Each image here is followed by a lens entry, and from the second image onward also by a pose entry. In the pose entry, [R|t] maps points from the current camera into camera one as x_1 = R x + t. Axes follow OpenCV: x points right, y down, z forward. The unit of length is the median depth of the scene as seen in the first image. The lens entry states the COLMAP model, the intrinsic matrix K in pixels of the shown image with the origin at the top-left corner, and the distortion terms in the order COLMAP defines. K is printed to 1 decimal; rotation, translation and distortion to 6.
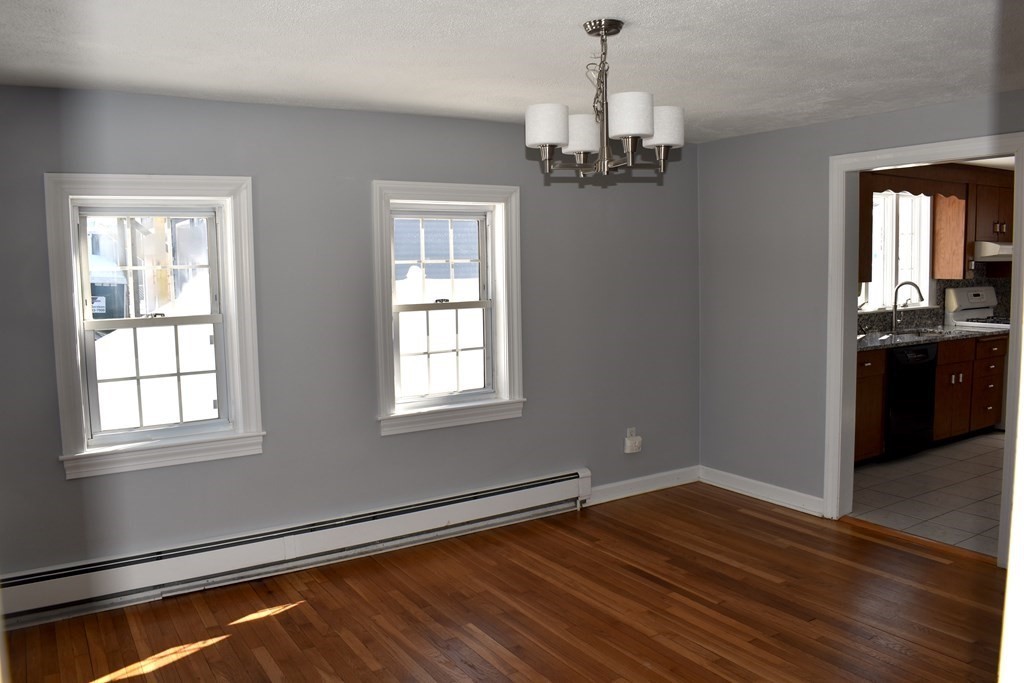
lens RADIAL K [[796.1, 0, 510.8], [0, 796.1, 336.4], [0, 0, 1]] dist [-0.099794, 0.017209]
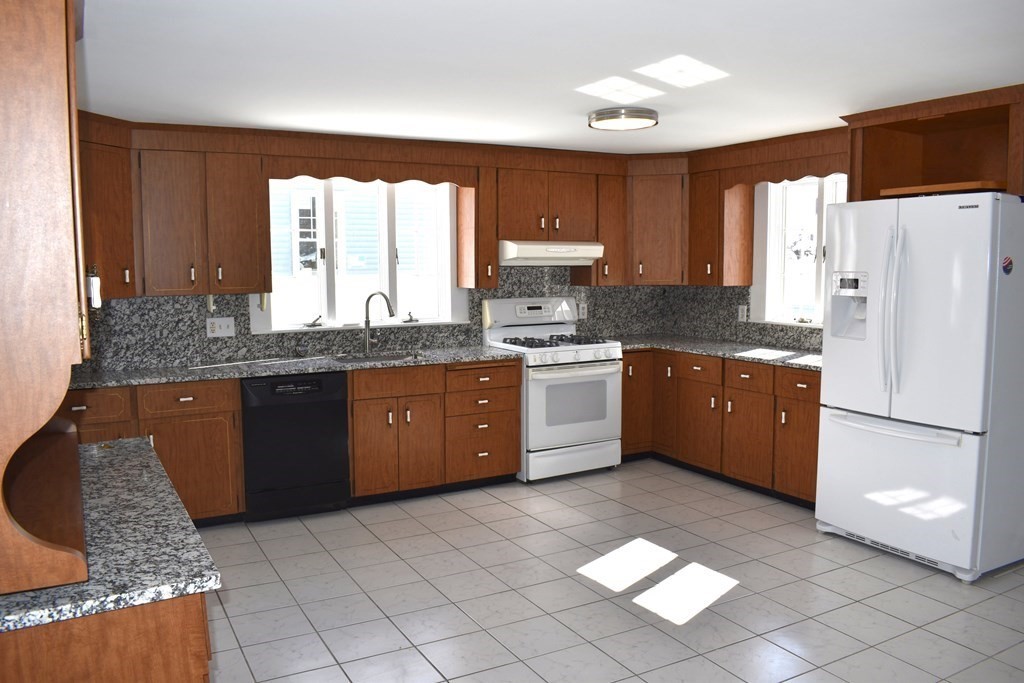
lens RADIAL K [[796.1, 0, 511.0], [0, 796.1, 339.3], [0, 0, 1]] dist [-0.099794, 0.017209]
pose [[0.998876, 0.016556, -0.044423, 0.661086], [-0.016284, 0.999847, 0.006465, -0.028071], [0.044523, -0.005734, 0.998992, 0.187174]]
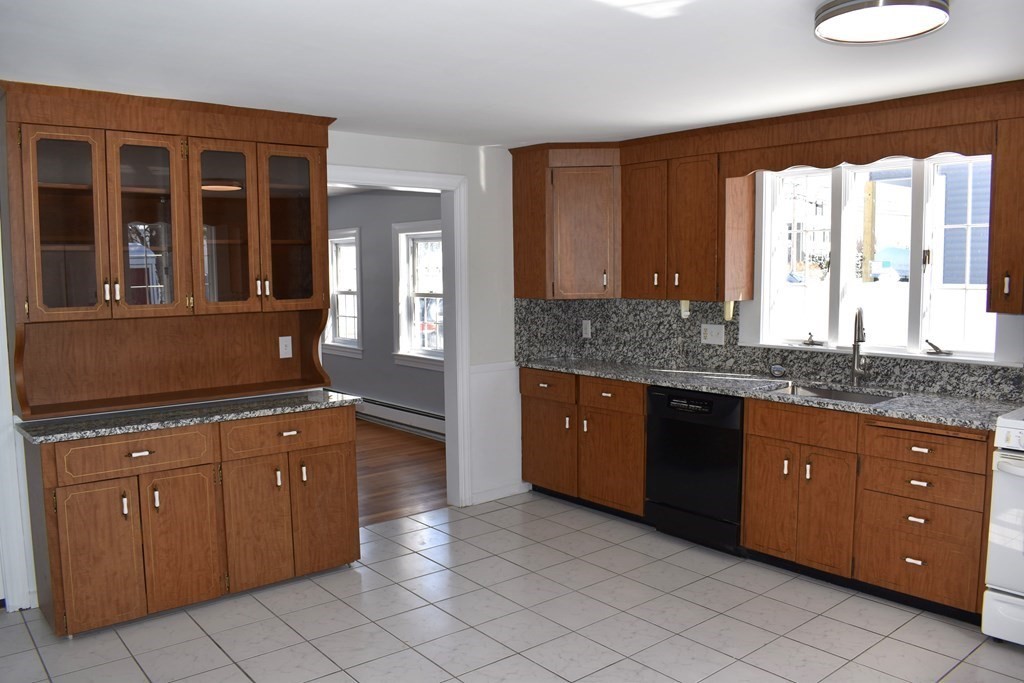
lens RADIAL K [[796.1, 0, 508.1], [0, 796.1, 342.7], [0, 0, 1]] dist [-0.099794, 0.017209]
pose [[0.139862, 0.109626, -0.984084, 1.040478], [-0.083665, 0.991606, 0.098574, -0.077998], [0.986630, 0.068546, 0.147860, 0.618431]]
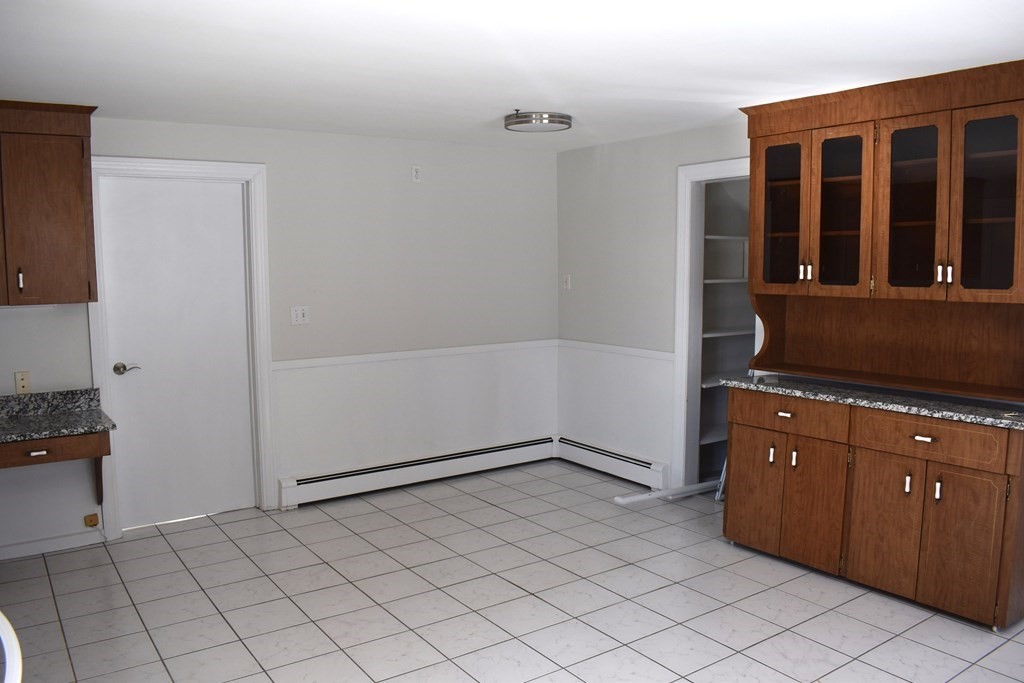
lens RADIAL K [[796.1, 0, 506.7], [0, 796.1, 342.7], [0, 0, 1]] dist [-0.099794, 0.017209]
pose [[-0.997970, 0.034604, -0.053459, 0.761407], [0.023887, 0.981599, 0.189456, -0.103460], [0.059031, 0.187794, -0.980433, 0.999913]]
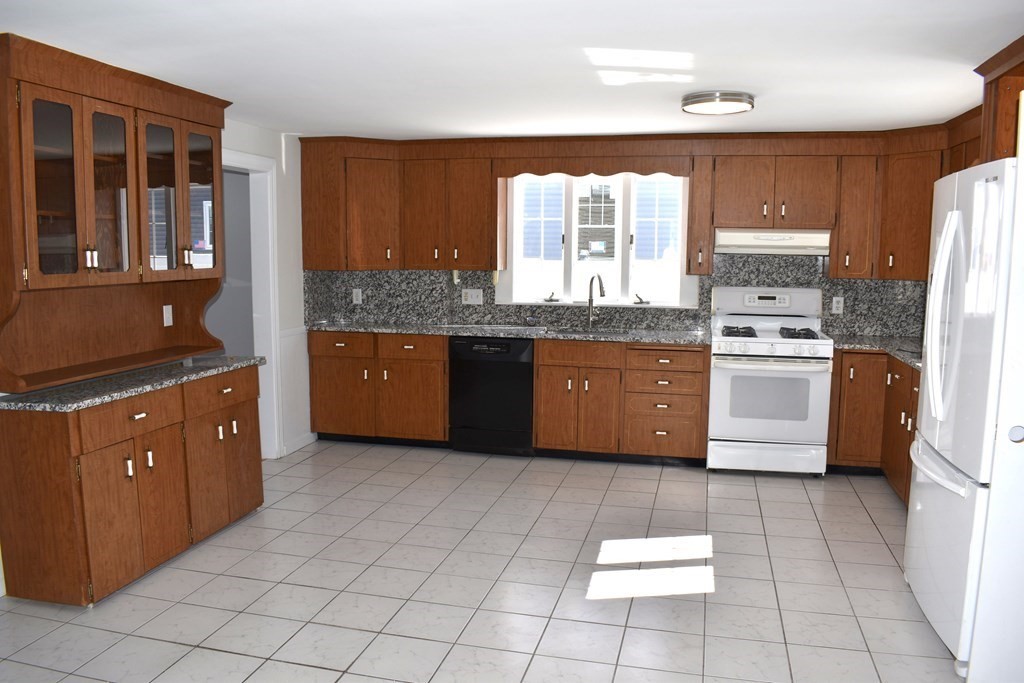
lens RADIAL K [[796.1, 0, 506.2], [0, 796.1, 341.2], [0, 0, 1]] dist [-0.099794, 0.017209]
pose [[0.698337, 0.106375, -0.707820, 1.053152], [-0.085532, 0.994211, 0.065030, -0.042507], [0.710640, 0.015128, 0.703393, 0.279019]]
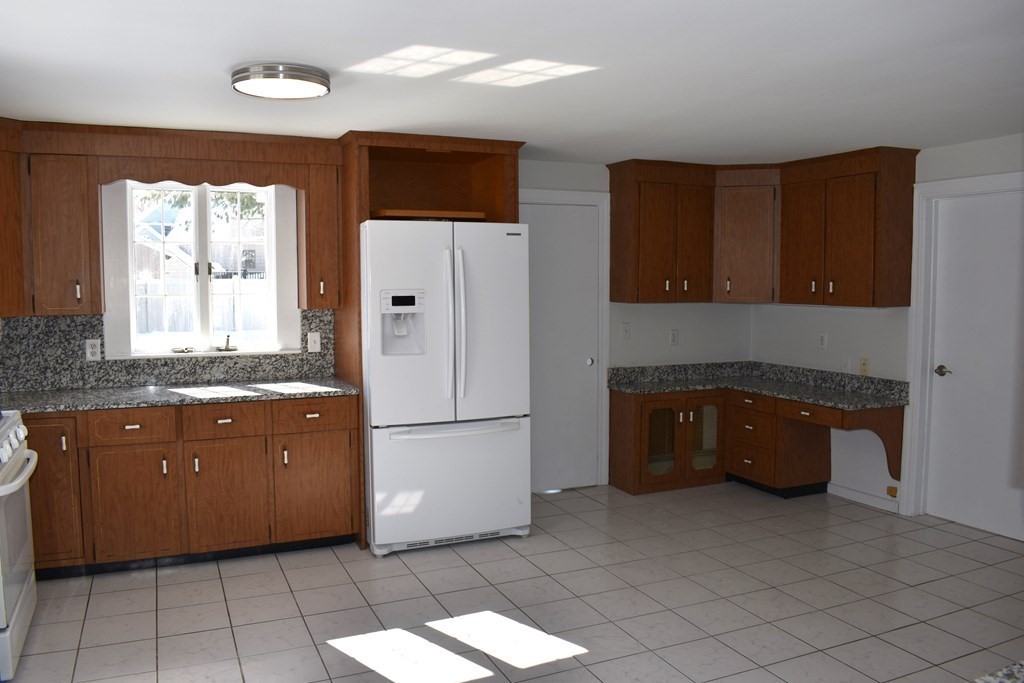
lens RADIAL K [[796.1, 0, 508.2], [0, 796.1, 344.7], [0, 0, 1]] dist [-0.099794, 0.017209]
pose [[0.128901, -0.062703, 0.989673, 0.285545], [0.088240, 0.994765, 0.051532, -0.062218], [-0.987724, 0.080686, 0.133759, 0.642026]]
